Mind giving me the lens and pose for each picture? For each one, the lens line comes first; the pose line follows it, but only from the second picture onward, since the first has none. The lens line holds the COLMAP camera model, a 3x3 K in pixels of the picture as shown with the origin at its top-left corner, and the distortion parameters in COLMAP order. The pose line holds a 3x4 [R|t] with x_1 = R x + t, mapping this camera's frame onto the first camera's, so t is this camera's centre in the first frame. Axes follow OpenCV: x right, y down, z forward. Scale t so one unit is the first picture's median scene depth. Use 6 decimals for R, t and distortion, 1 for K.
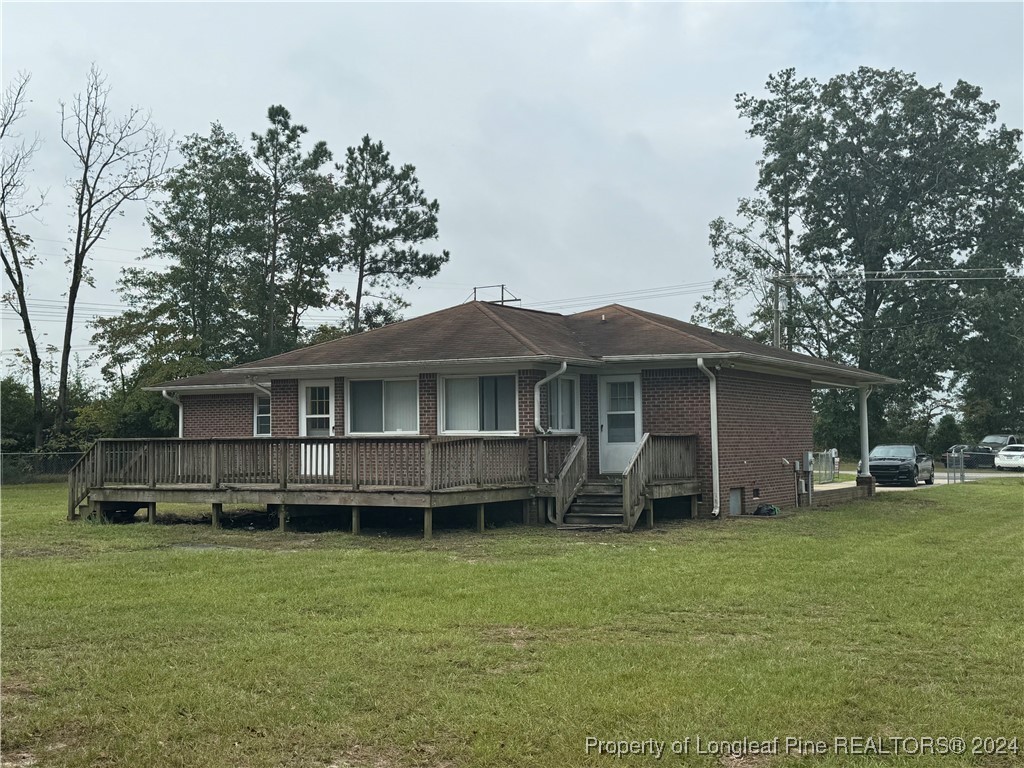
lens RADIAL K [[1247.6, 0, 512.0], [0, 1247.6, 384.0], [0, 0, 1]] dist [0.313371, -0.853470]
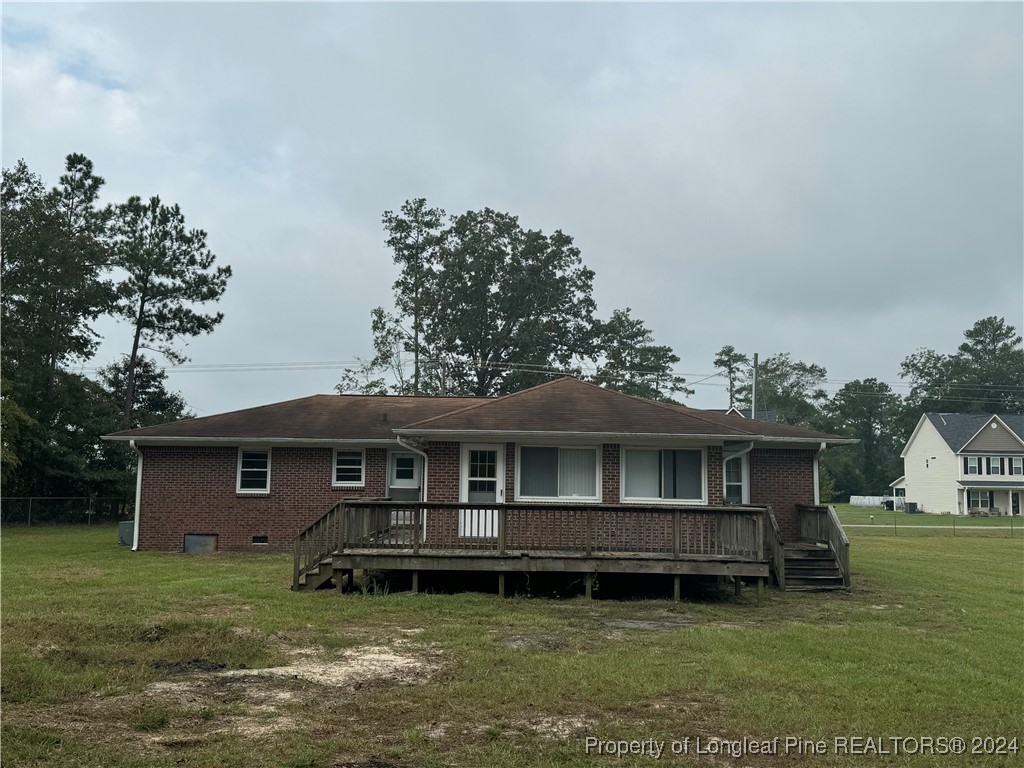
lens RADIAL K [[996.3, 0, 512.0], [0, 996.3, 367.5], [0, 0, 1]] dist [0.109260, -0.002990]
pose [[0.859906, 0.078675, 0.504353, -0.552560], [-0.043061, 0.995709, -0.081907, -0.000004], [-0.508633, 0.048714, 0.859604, 0.278072]]
